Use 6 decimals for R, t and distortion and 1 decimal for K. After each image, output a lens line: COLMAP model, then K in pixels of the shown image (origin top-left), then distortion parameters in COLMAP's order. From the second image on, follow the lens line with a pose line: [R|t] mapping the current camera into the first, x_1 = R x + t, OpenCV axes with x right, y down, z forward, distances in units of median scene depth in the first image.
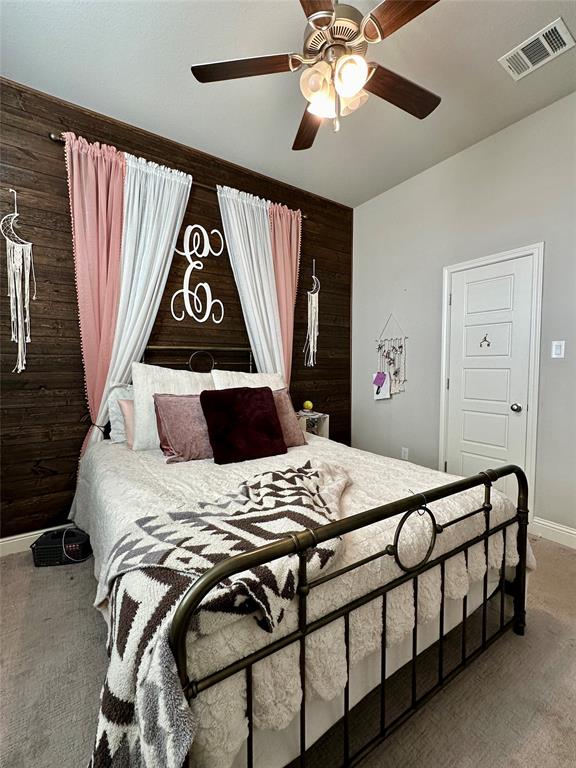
lens RADIAL K [[337.4, 0, 284.4], [0, 337.4, 383.9], [0, 0, 1]] dist [-0.000559, -0.000137]
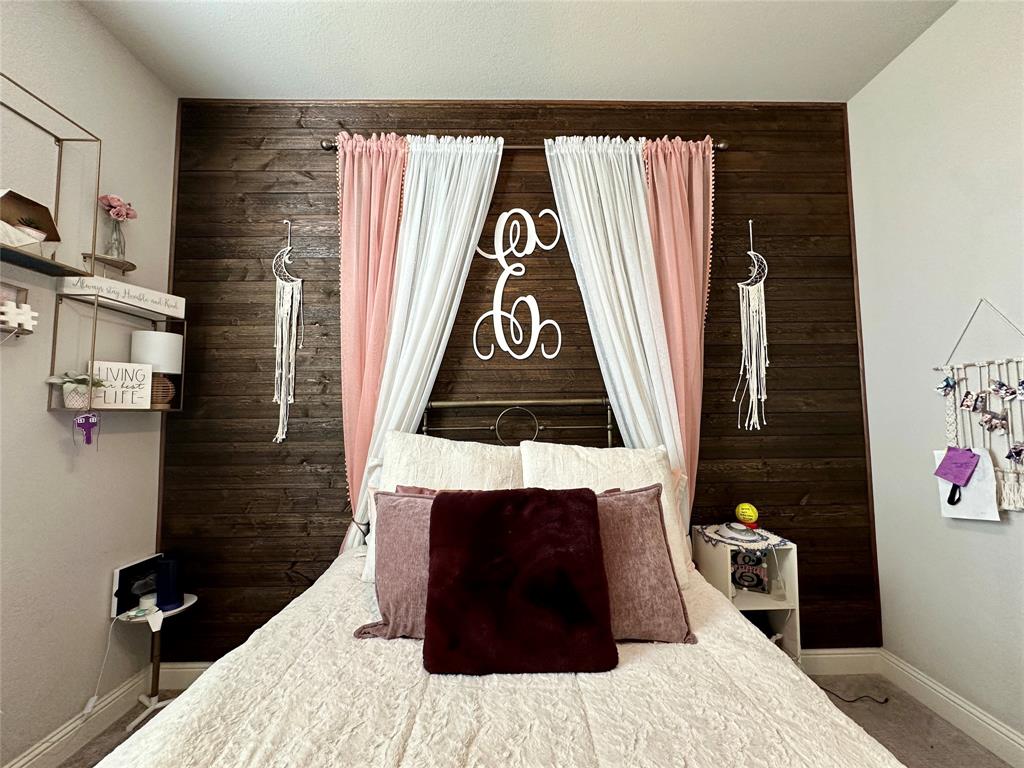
lens RADIAL K [[409.9, 0, 514.2], [0, 409.9, 383.0], [0, 0, 1]] dist [-0.002230, 0.001260]
pose [[0.834169, -0.045041, -0.549666, 0.145947], [-0.019875, 0.993557, -0.111577, -0.057138], [0.551150, 0.103999, 0.827900, 0.383303]]
